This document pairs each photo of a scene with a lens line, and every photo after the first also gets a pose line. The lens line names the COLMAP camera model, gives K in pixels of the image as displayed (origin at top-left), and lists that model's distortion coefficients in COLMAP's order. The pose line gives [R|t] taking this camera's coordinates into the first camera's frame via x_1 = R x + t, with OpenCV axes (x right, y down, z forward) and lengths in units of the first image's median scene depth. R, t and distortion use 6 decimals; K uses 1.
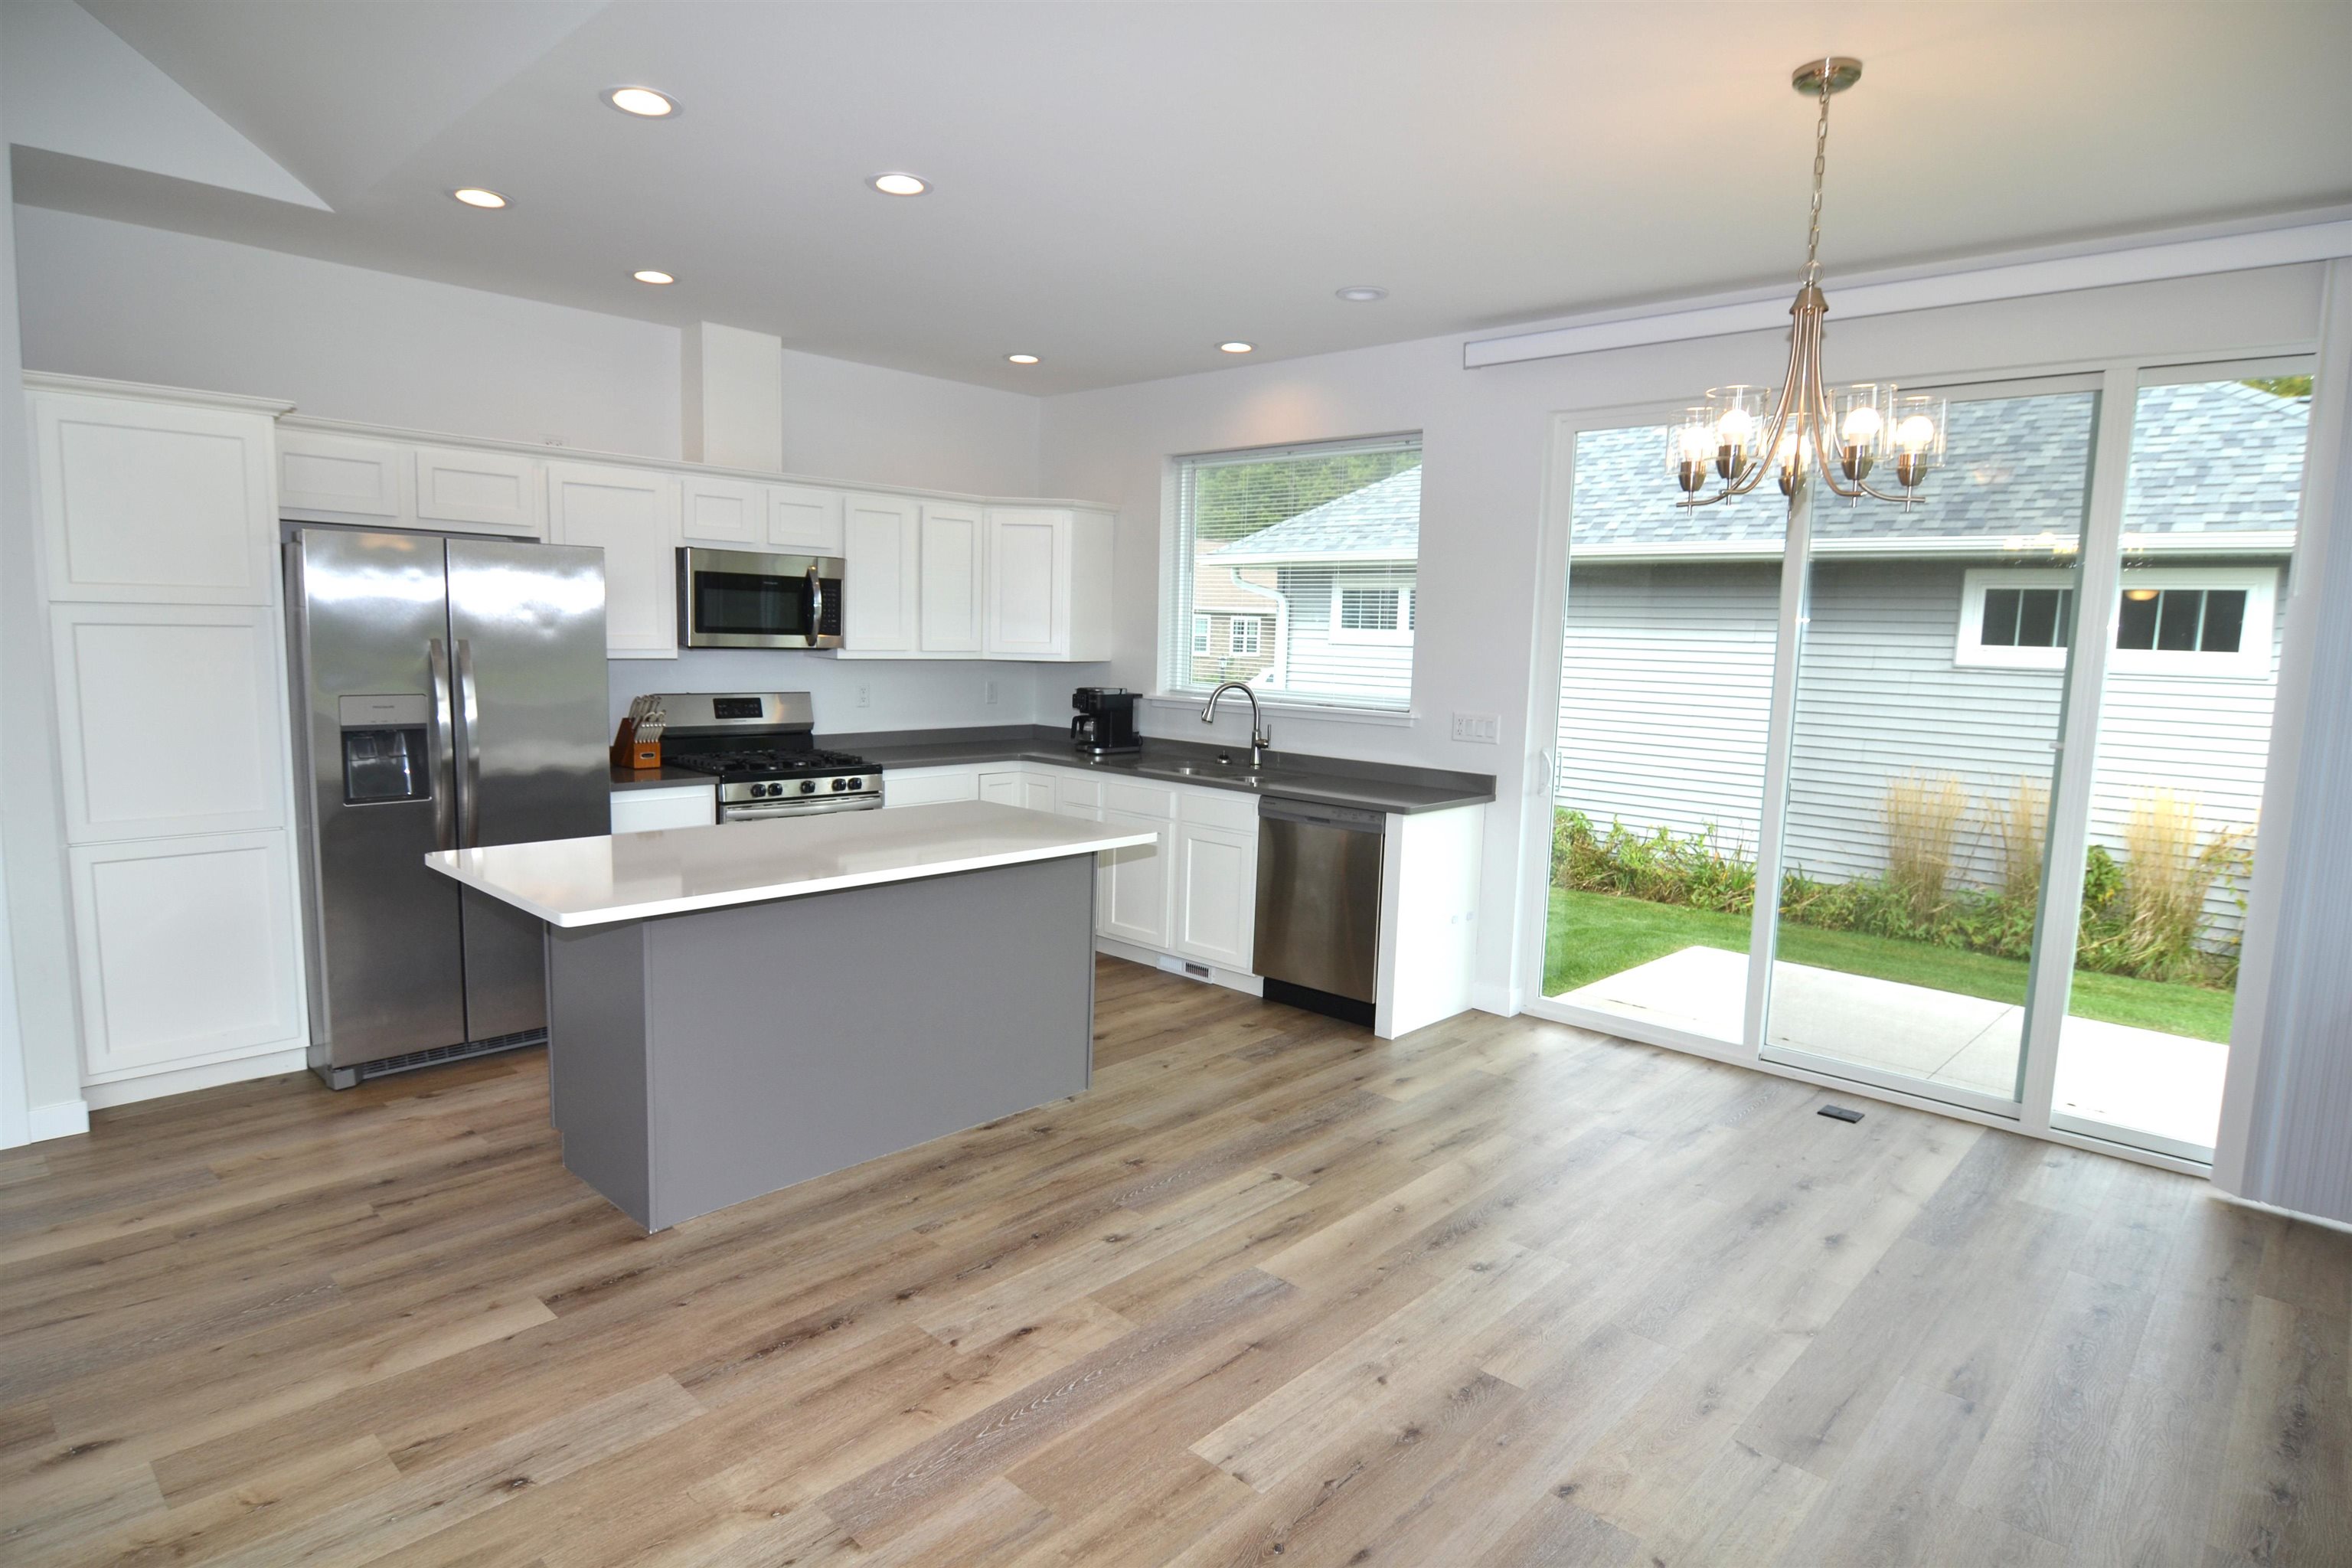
lens RADIAL K [[1278.2, 0, 1162.6], [0, 1278.2, 782.9], [0, 0, 1]] dist [-0.007913, -0.010351]
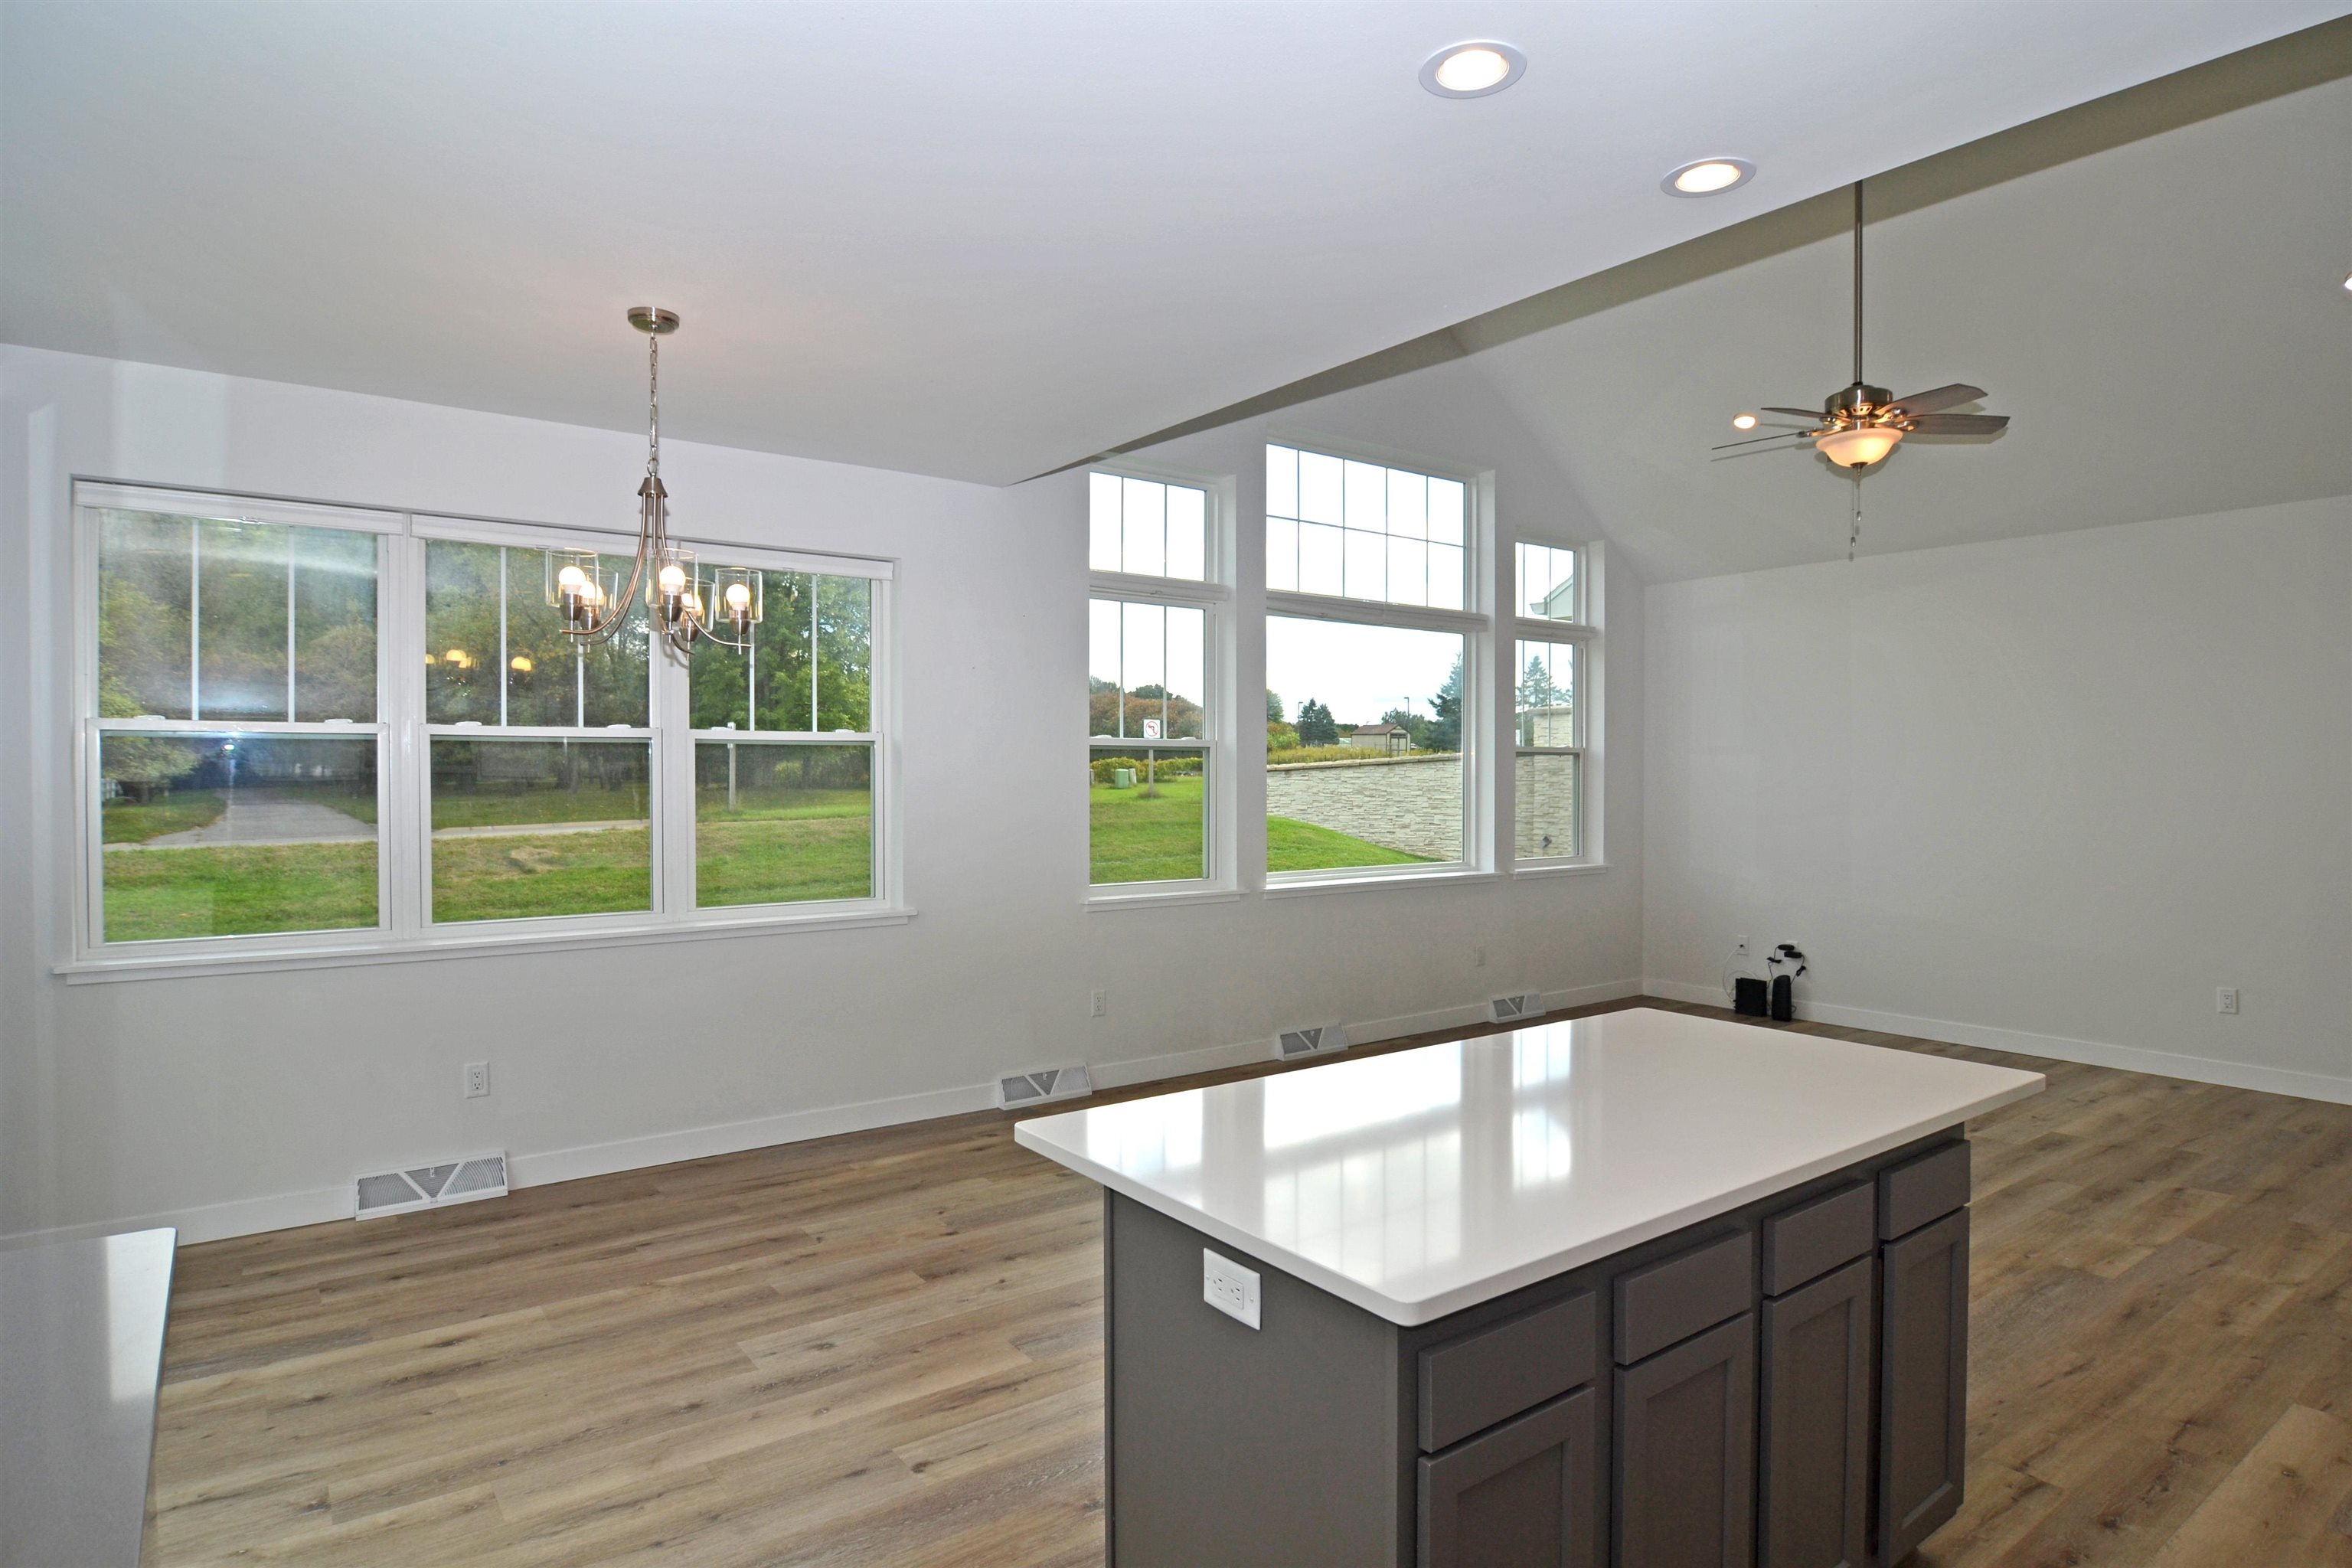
lens RADIAL K [[1278.2, 0, 1167.3], [0, 1278.2, 784.8], [0, 0, 1]] dist [-0.007913, -0.010351]
pose [[-0.983488, -0.031336, 0.178237, -0.156471], [-0.007159, 0.990861, 0.134698, -0.172552], [-0.180829, 0.131198, -0.974724, 1.464070]]
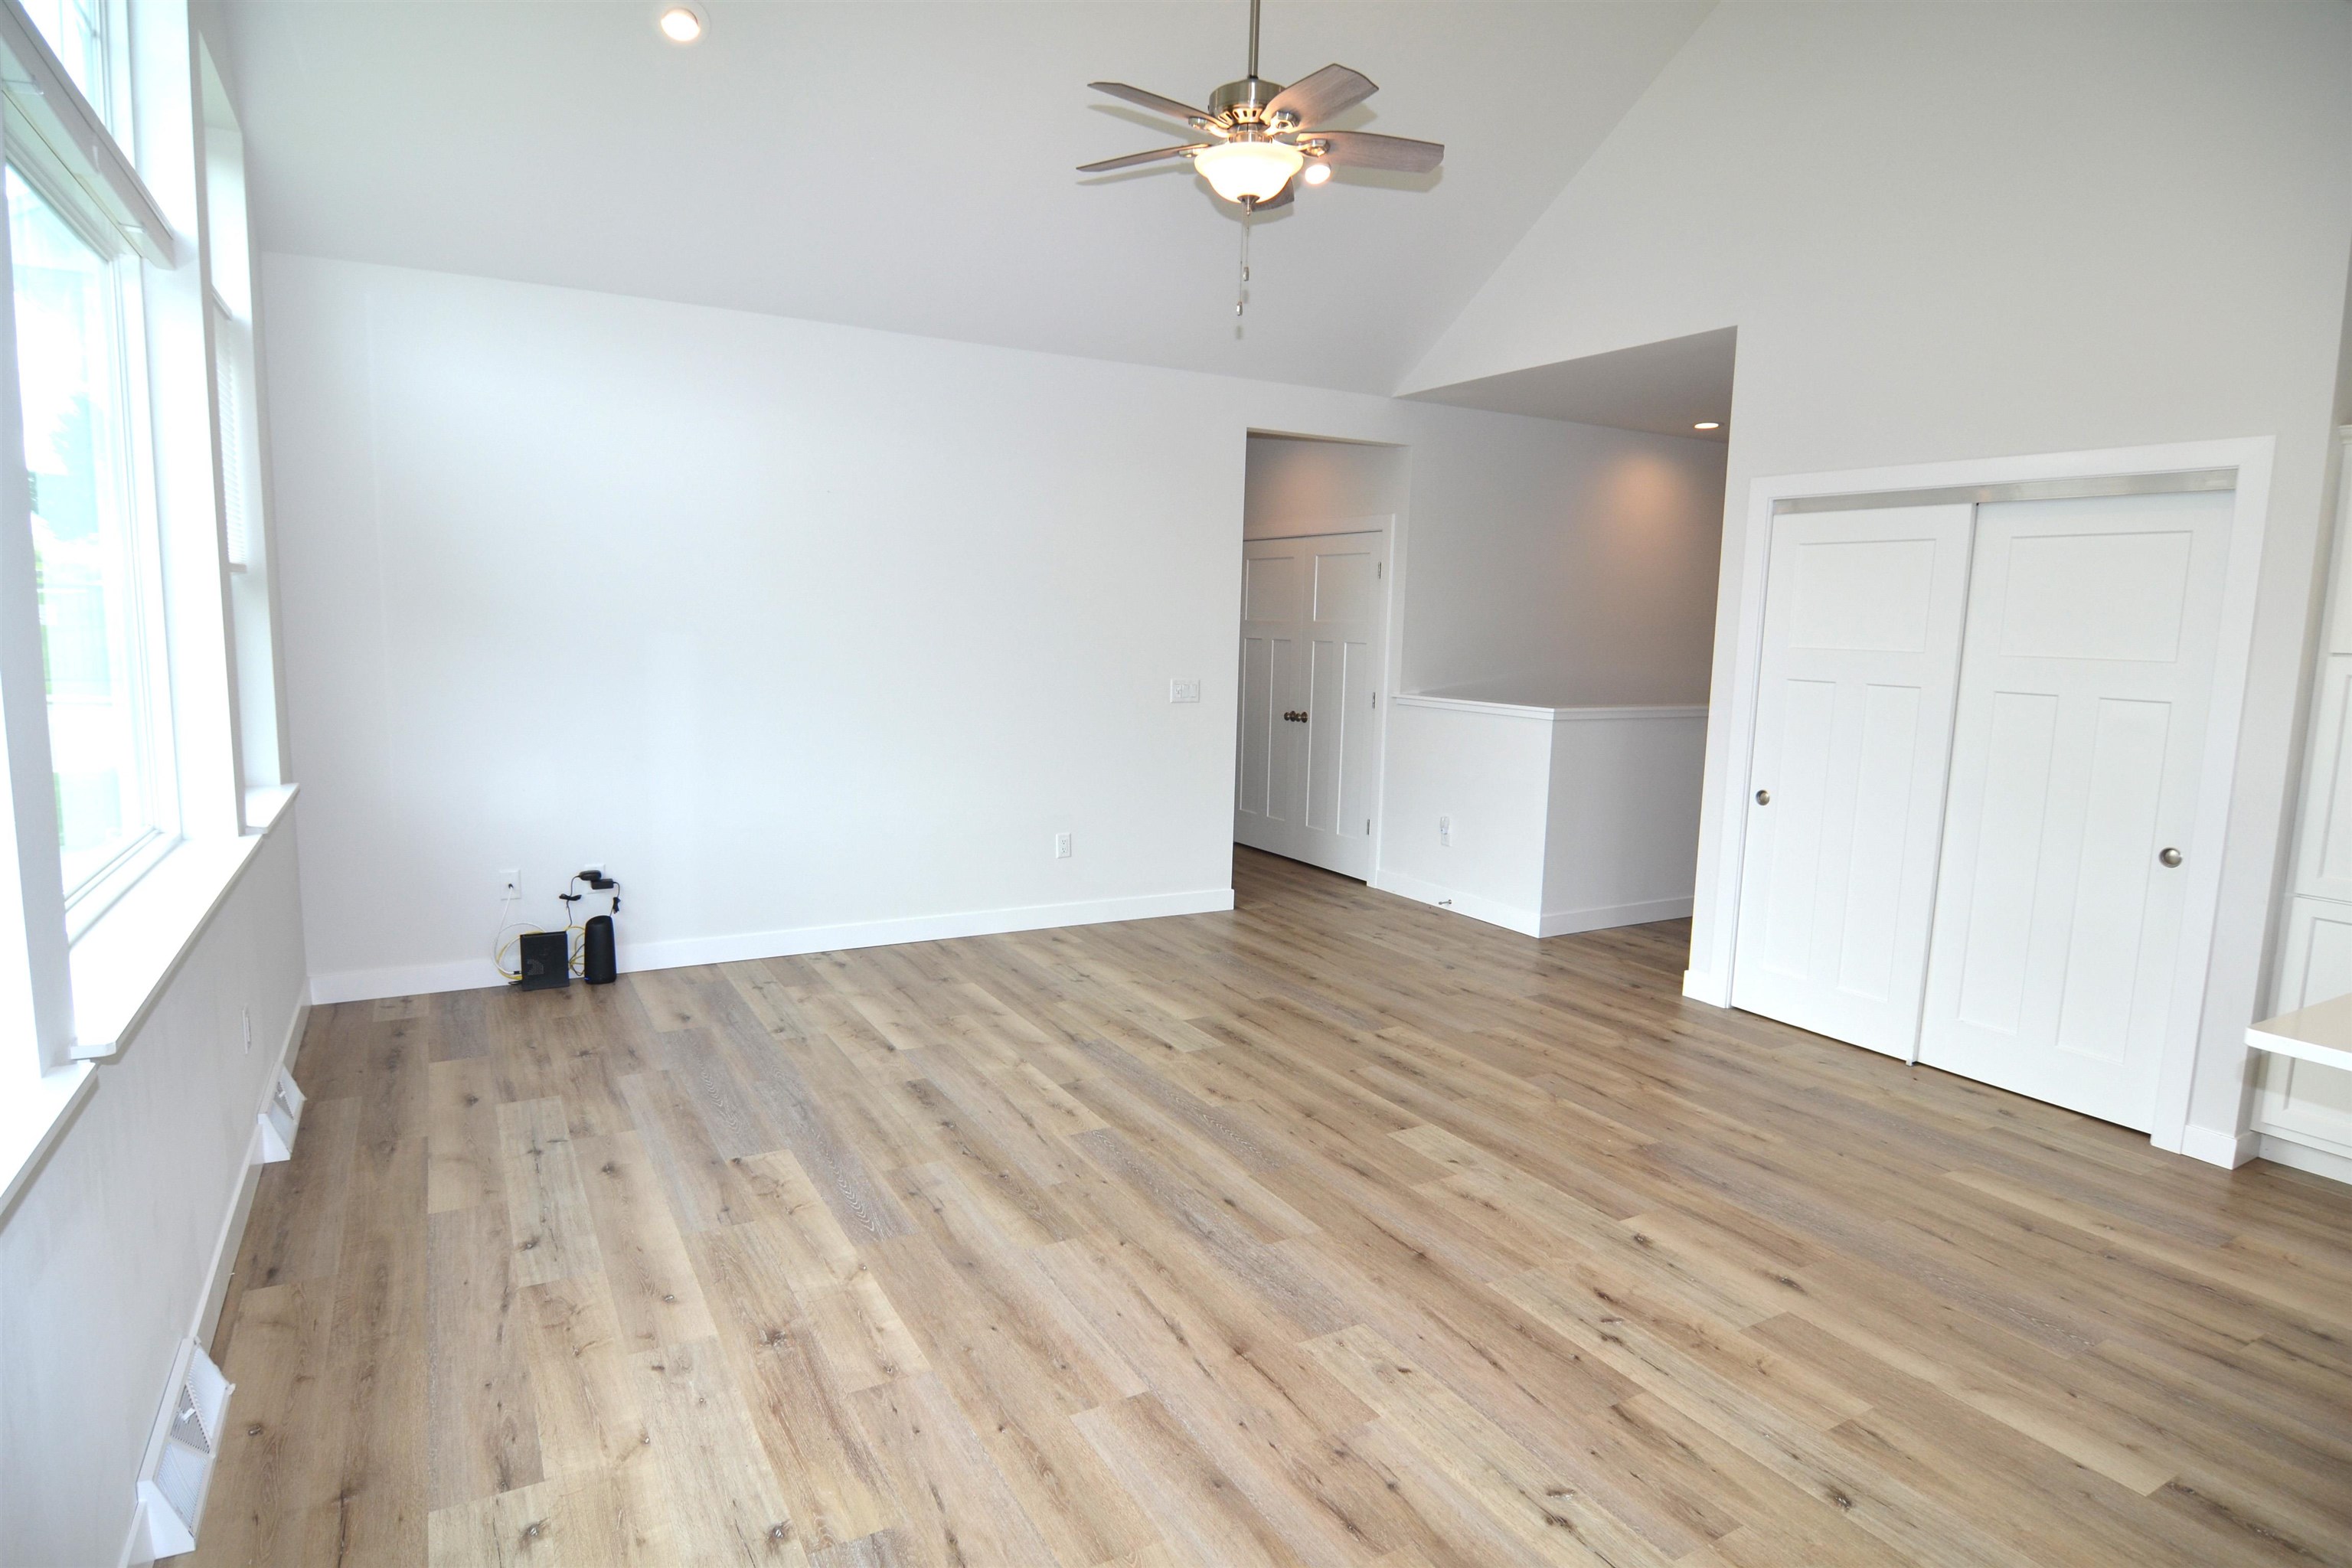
lens RADIAL K [[1278.2, 0, 1162.4], [0, 1278.2, 786.7], [0, 0, 1]] dist [-0.007913, -0.010351]
pose [[-0.290789, 0.090420, -0.952505, 0.306138], [-0.149409, 0.979020, 0.138550, -0.034572], [0.945050, 0.182601, -0.271179, 0.361101]]
